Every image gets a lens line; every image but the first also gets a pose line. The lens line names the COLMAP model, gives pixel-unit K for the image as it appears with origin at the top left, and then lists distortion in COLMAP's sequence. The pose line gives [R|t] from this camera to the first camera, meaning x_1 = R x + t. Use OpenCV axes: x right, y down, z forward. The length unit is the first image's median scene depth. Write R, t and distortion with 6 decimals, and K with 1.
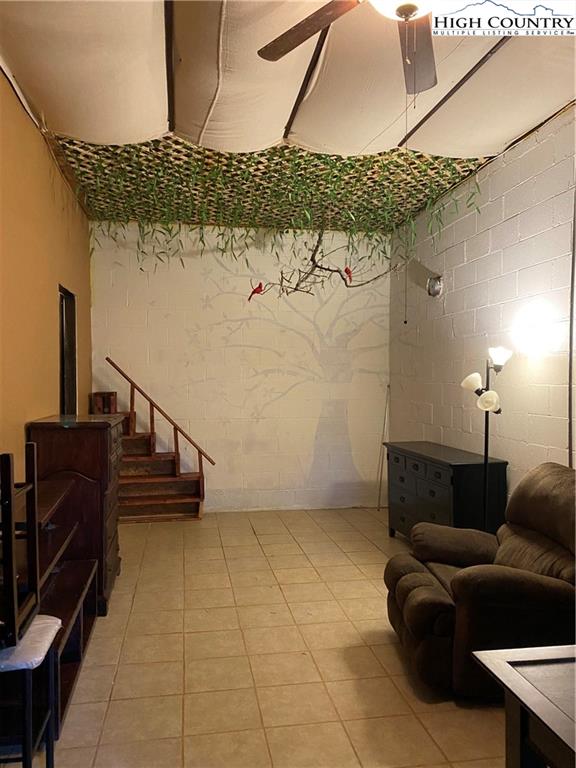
lens RADIAL K [[588.5, 0, 284.8], [0, 588.5, 390.8], [0, 0, 1]] dist [0.064608, -0.072065]
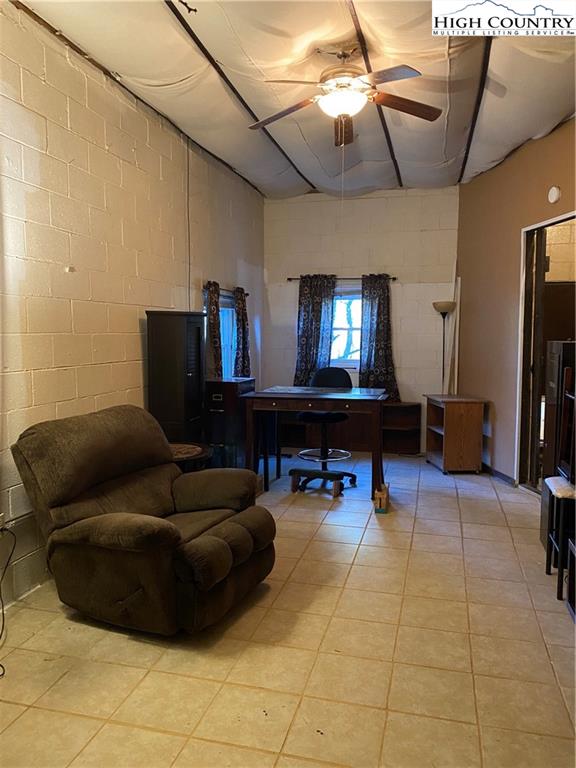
lens RADIAL K [[588.5, 0, 284.8], [0, 588.5, 390.8], [0, 0, 1]] dist [0.064608, -0.072065]
pose [[-0.908727, -0.033338, 0.416057, -0.278490], [0.014861, 0.993589, 0.112072, -0.024521], [-0.417126, 0.108026, -0.902406, 1.911713]]
